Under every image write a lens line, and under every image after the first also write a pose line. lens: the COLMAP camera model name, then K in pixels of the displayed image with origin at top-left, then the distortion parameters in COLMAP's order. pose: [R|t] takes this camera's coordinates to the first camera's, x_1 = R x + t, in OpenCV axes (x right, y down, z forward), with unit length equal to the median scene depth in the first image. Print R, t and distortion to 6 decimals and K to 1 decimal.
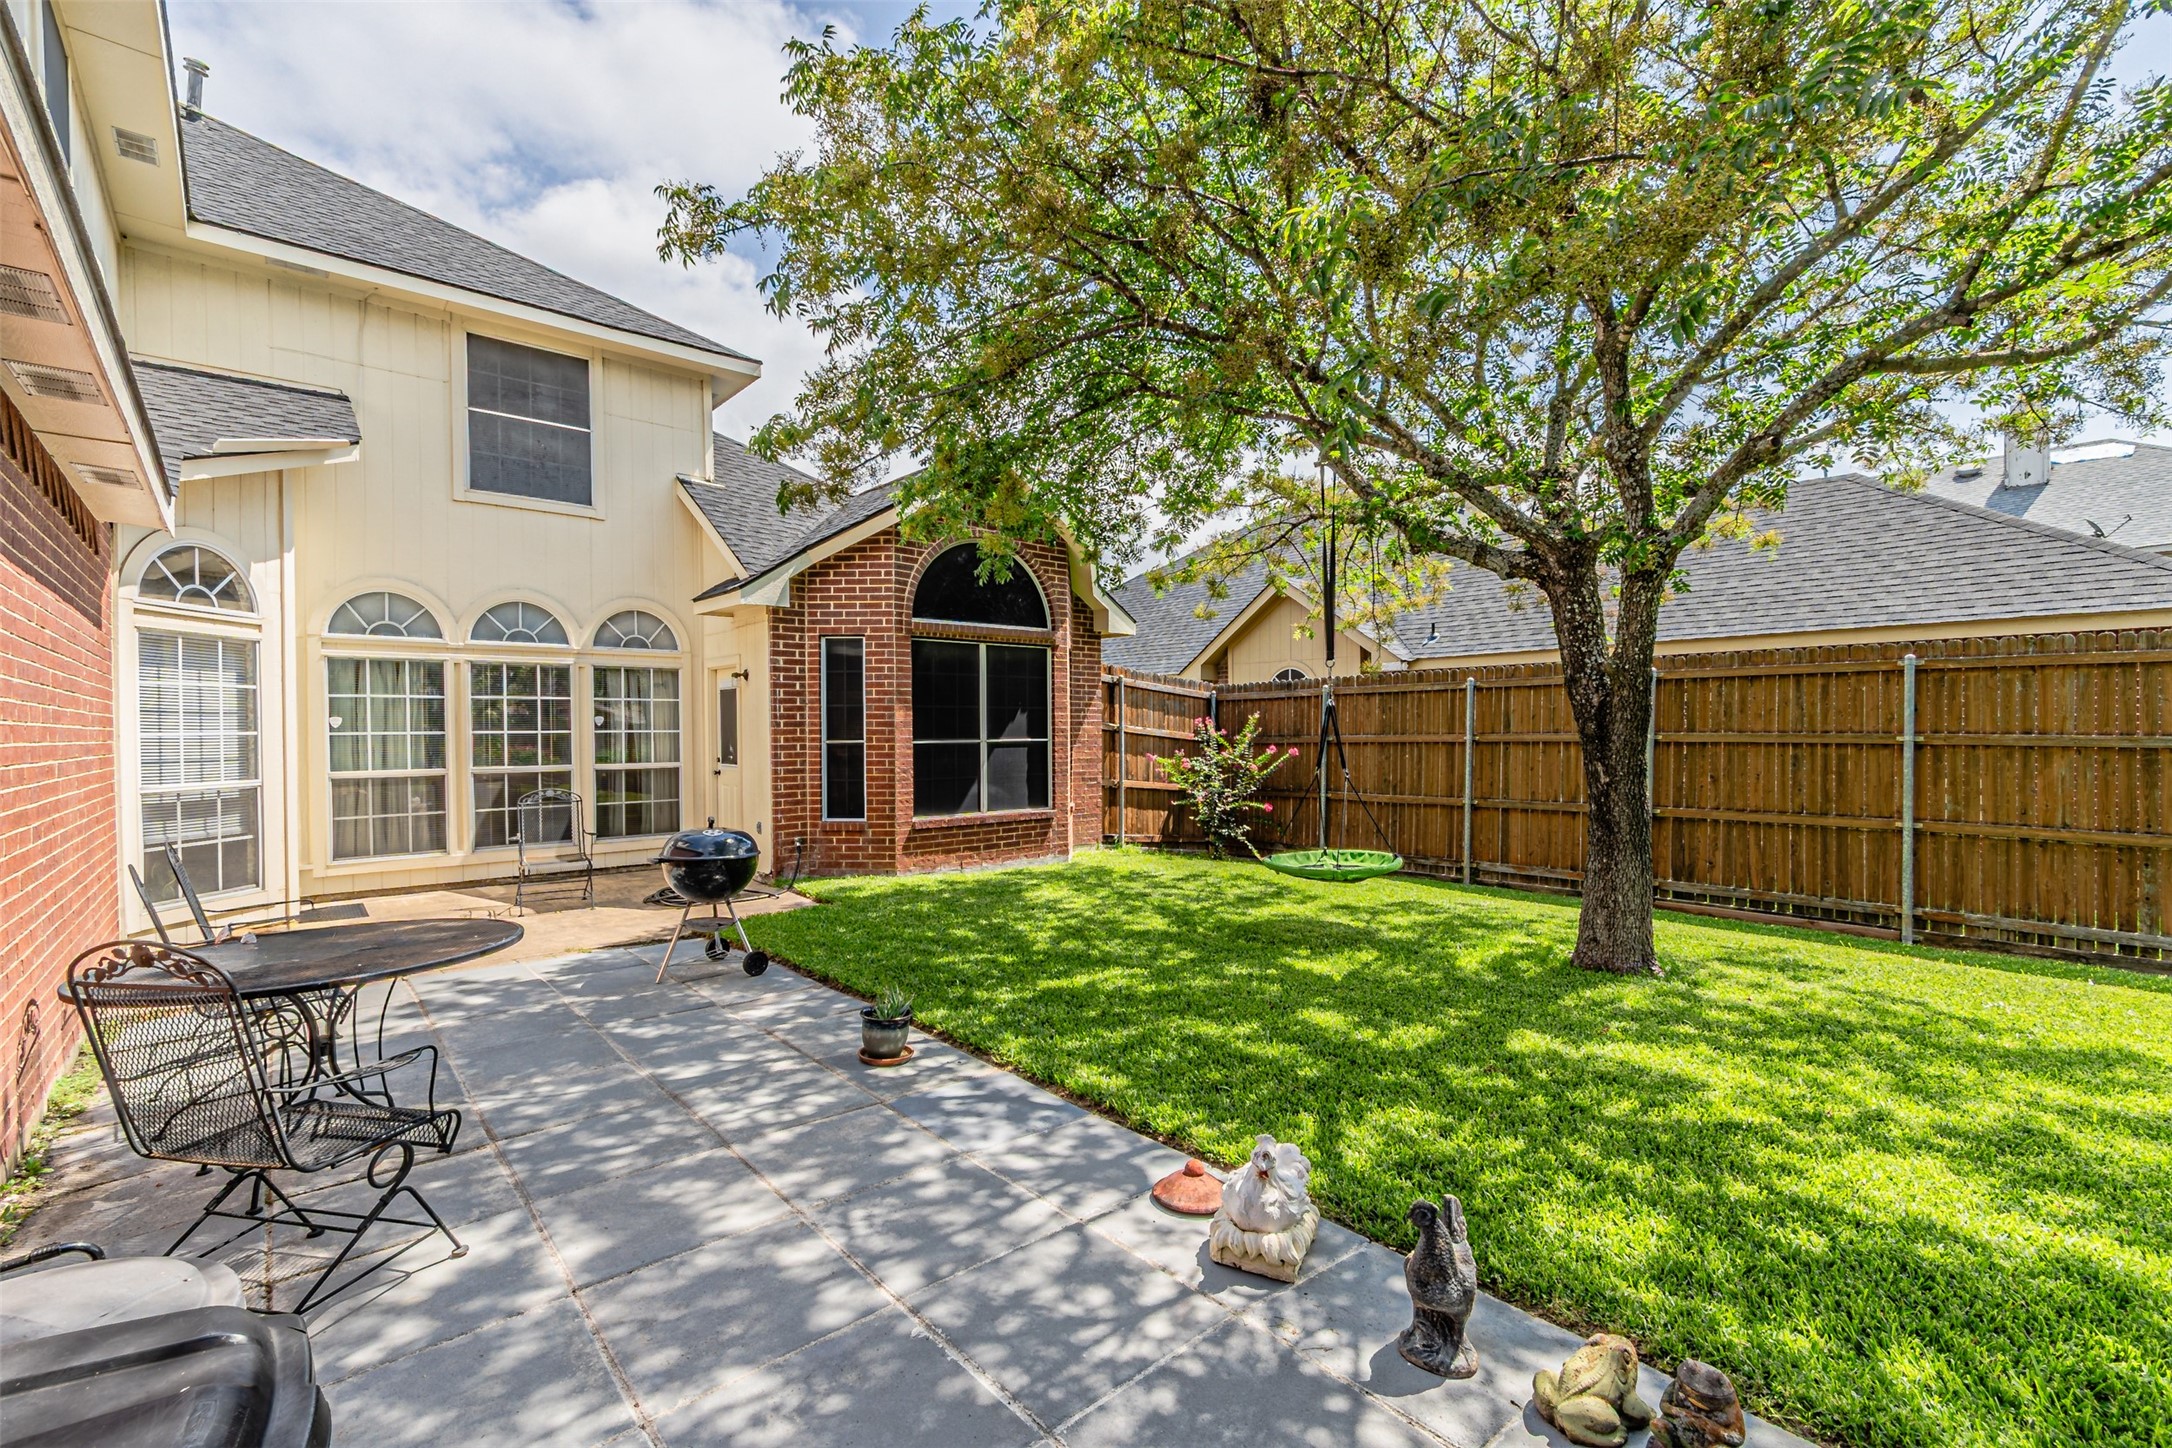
lens RADIAL K [[933.0, 0, 1086.0], [0, 933.0, 724.0], [0, 0, 1]] dist [0.002147, 0.000424]
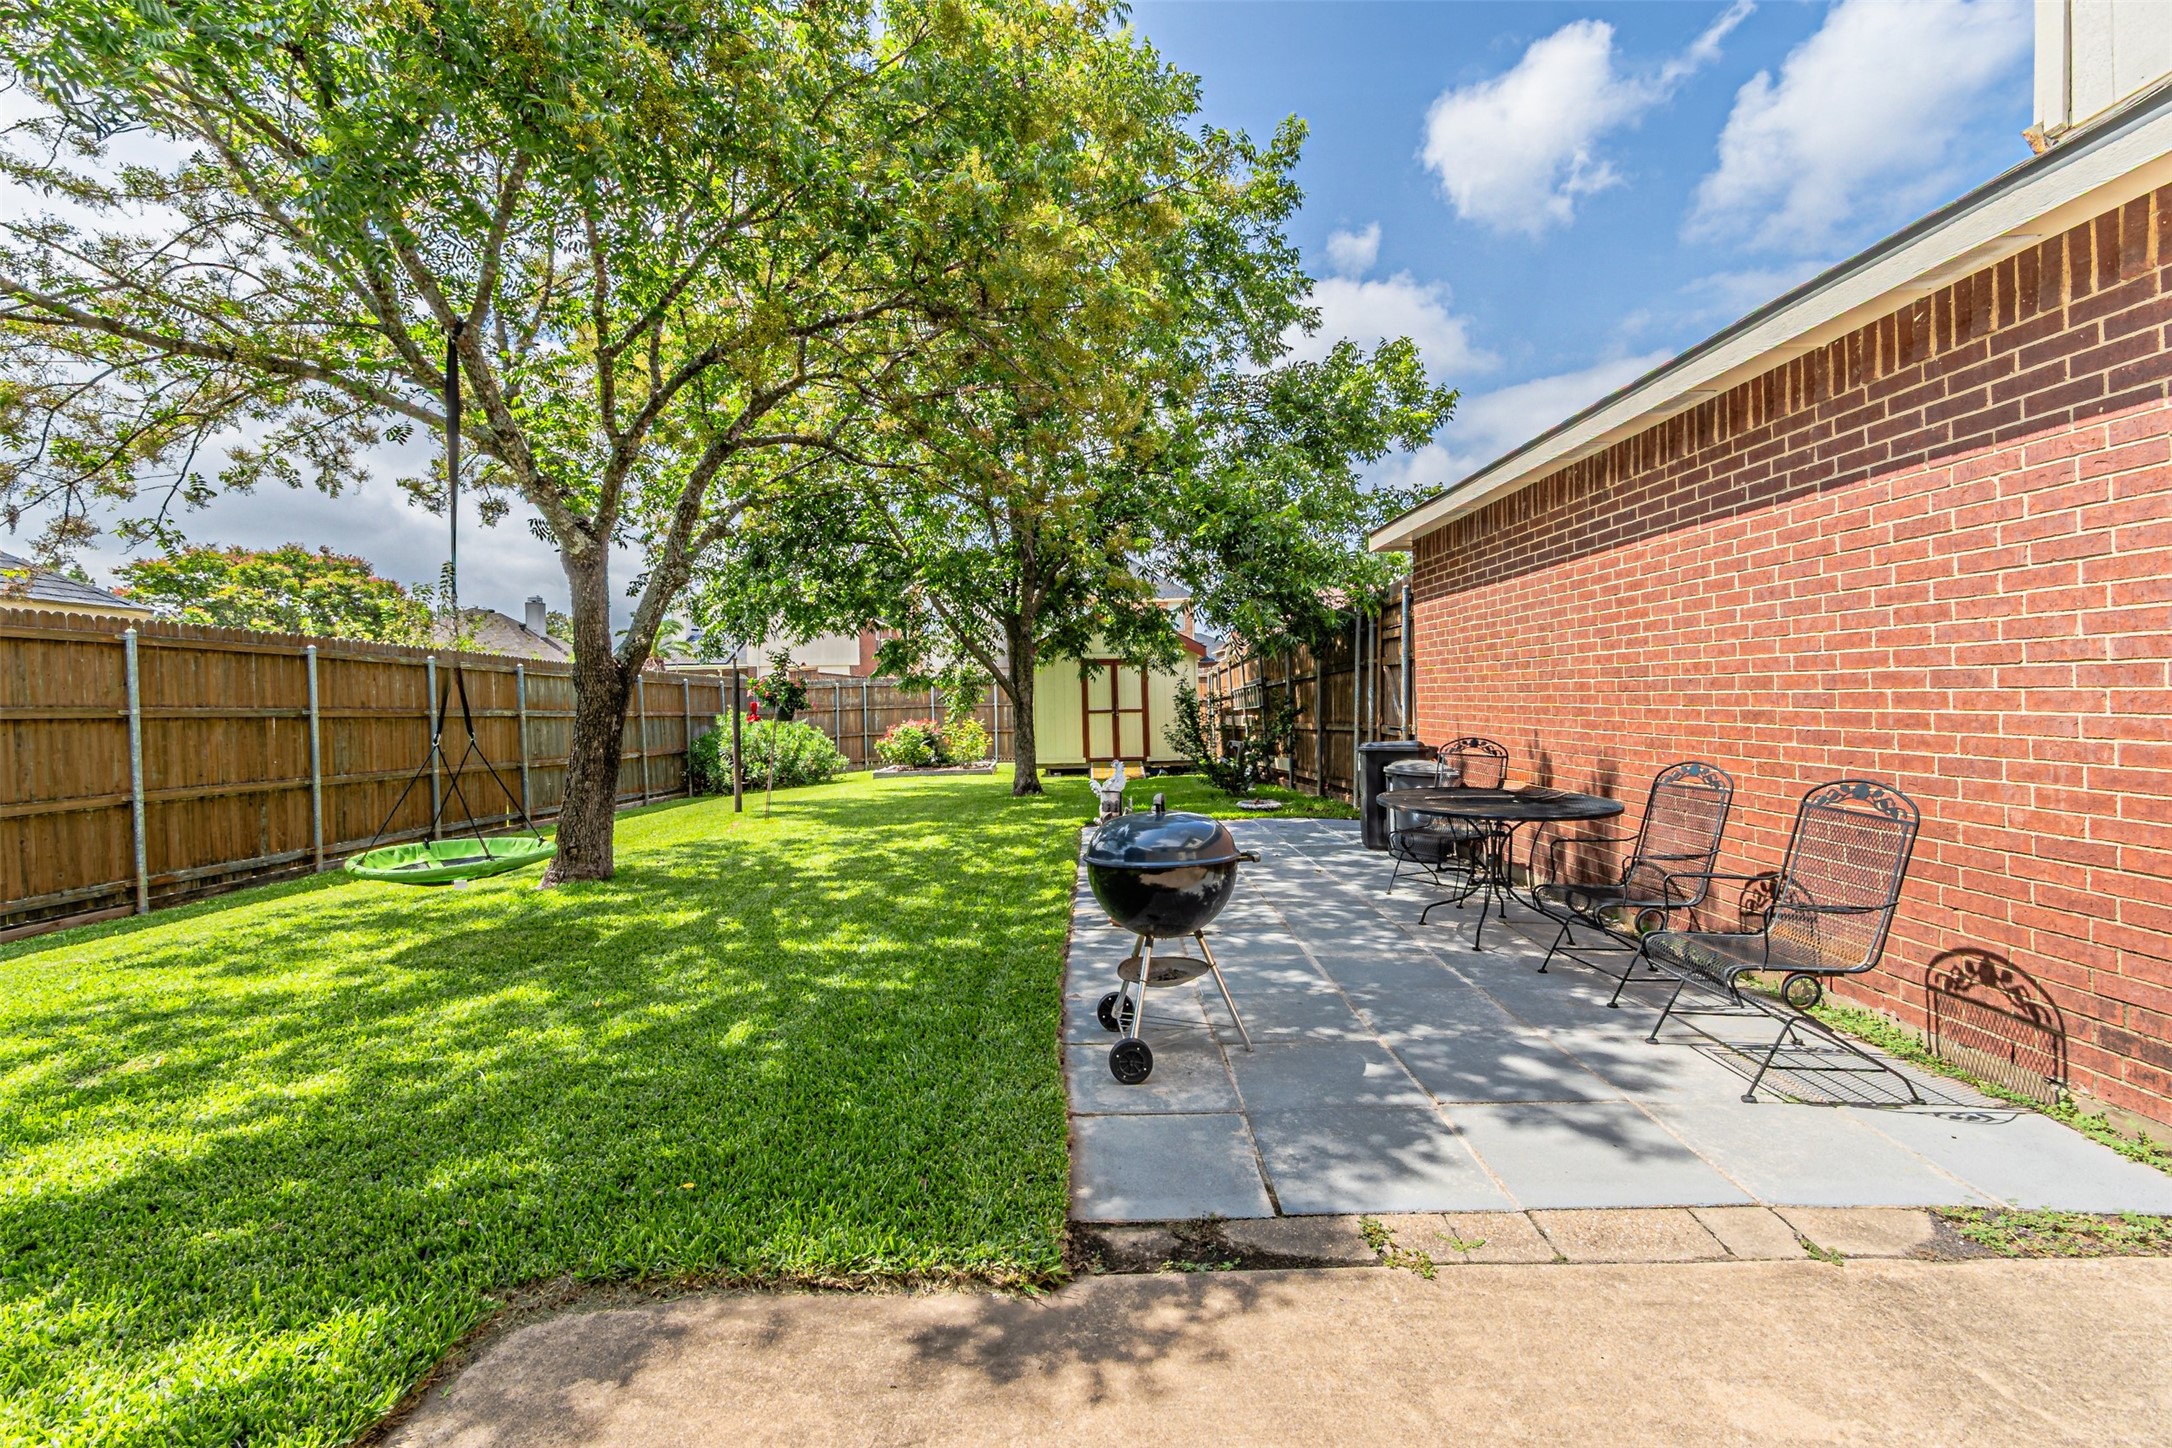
lens RADIAL K [[943.1, 0, 1087.9], [0, 943.1, 709.3], [0, 0, 1]] dist [0.002172, 0.000615]
pose [[-0.750634, 0.014298, 0.660564, -0.486079], [0.017840, 0.999840, -0.001368, 0.029186], [-0.660478, 0.010757, -0.750768, 0.952534]]
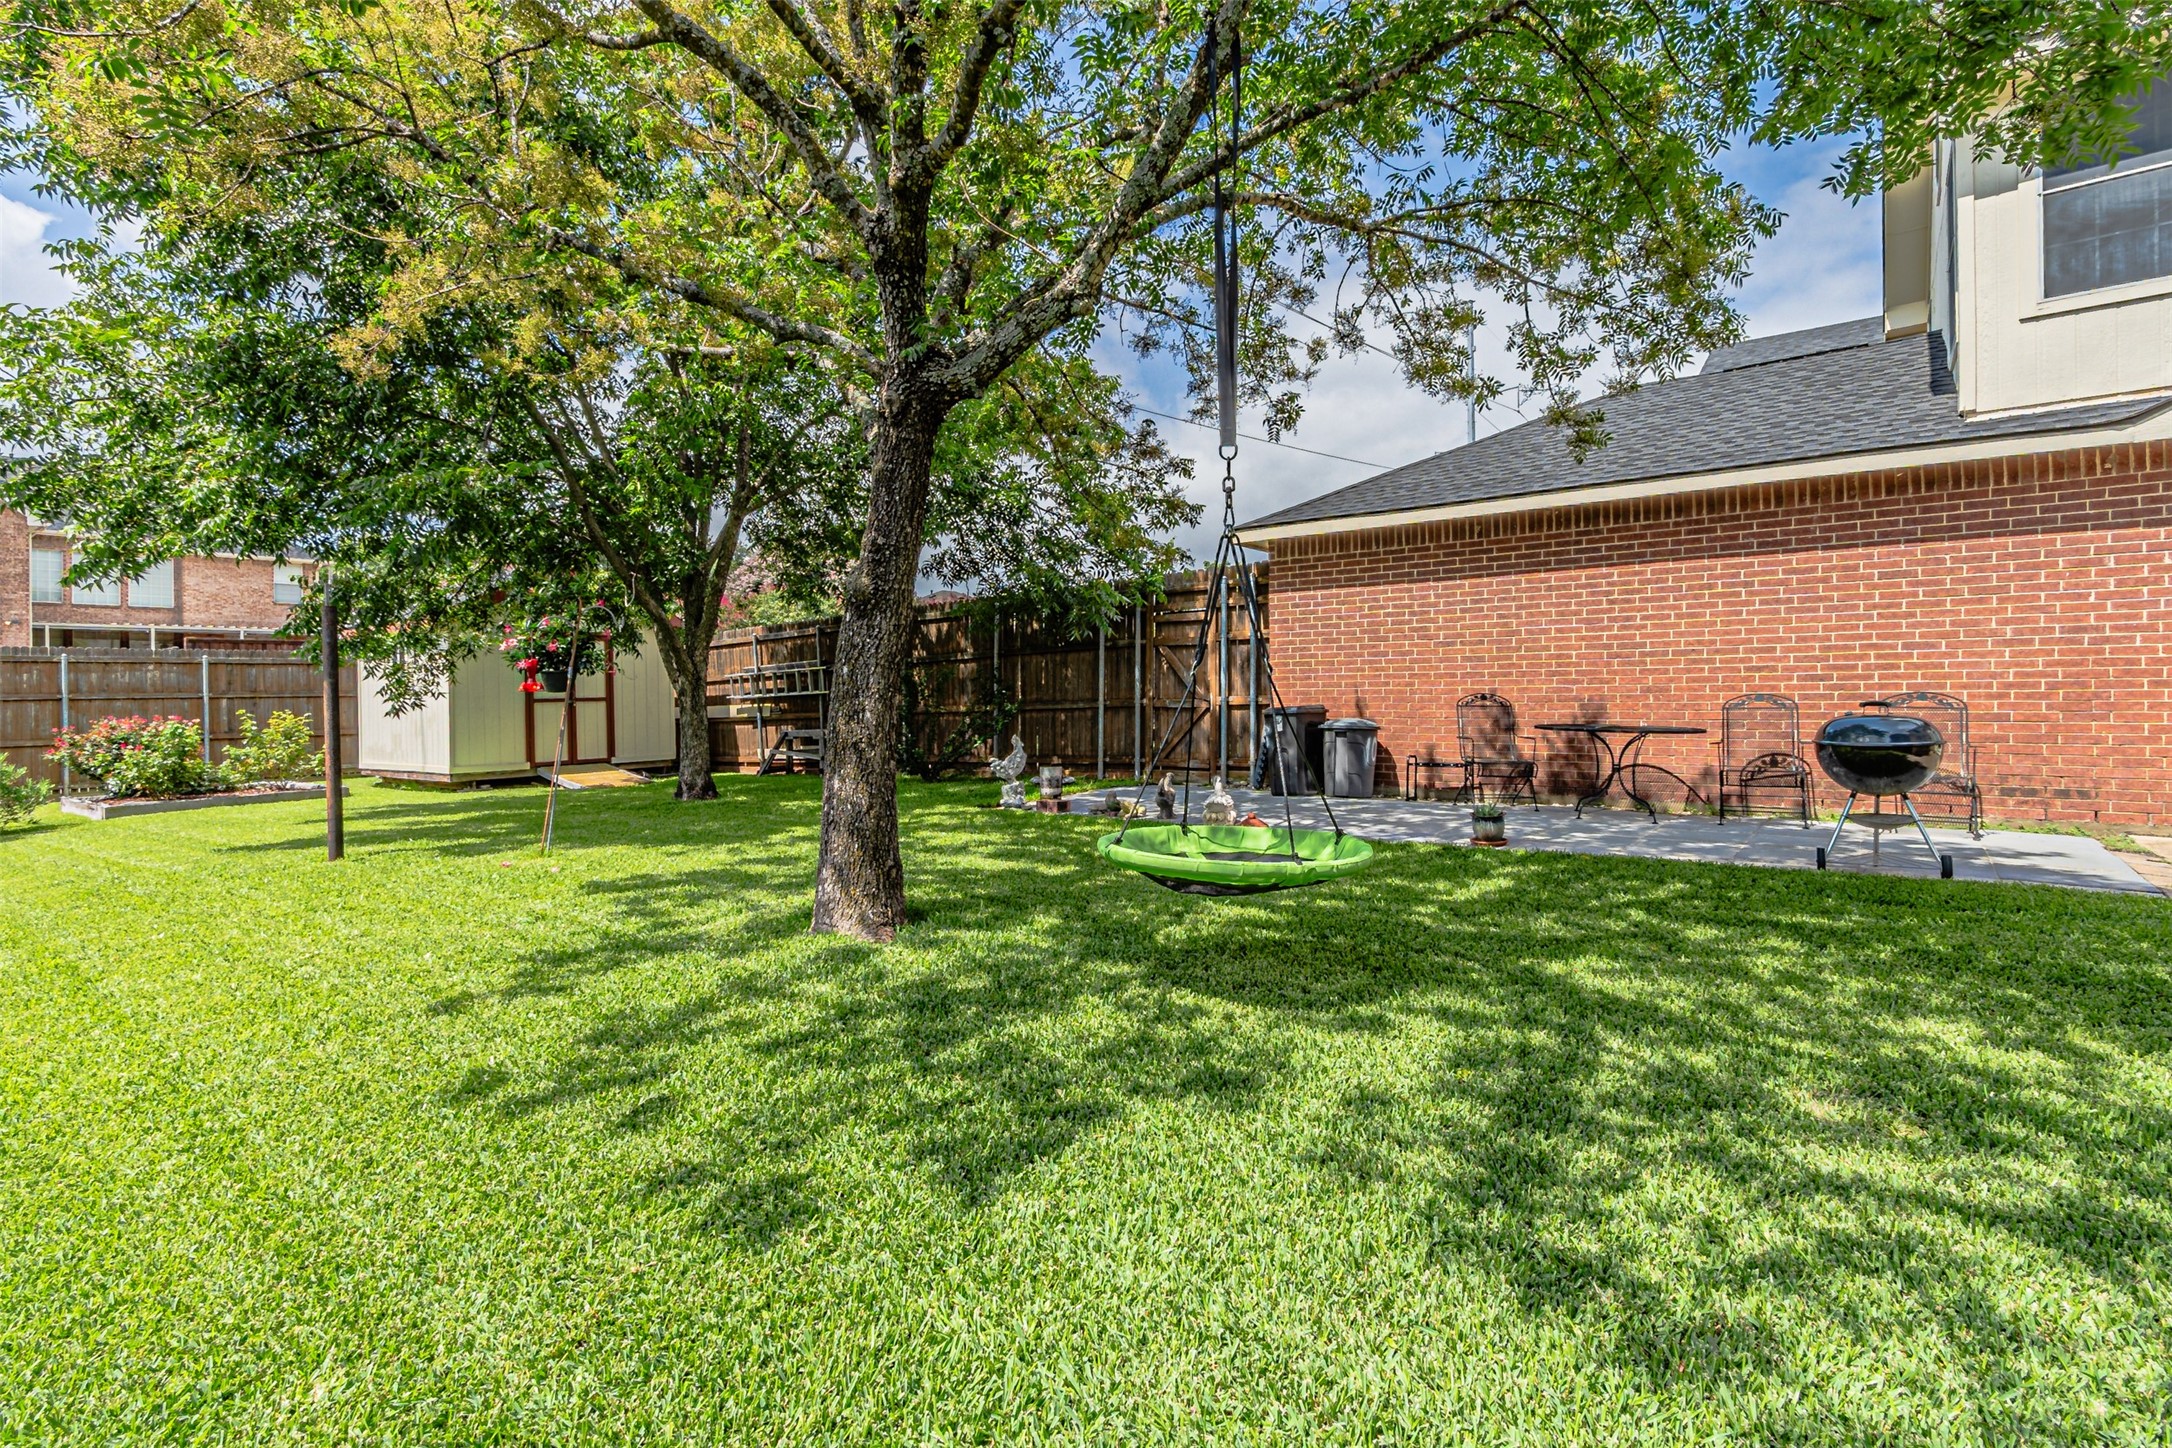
lens RADIAL K [[987.7, 0, 1048.3], [0, 987.7, 717.0], [0, 0, 1]] dist [0.000048, -0.000191]
pose [[-0.988757, 0.028355, -0.146820, 0.350324], [0.025650, 0.999465, 0.020285, 0.047263], [0.147317, 0.016291, -0.988955, 1.171198]]
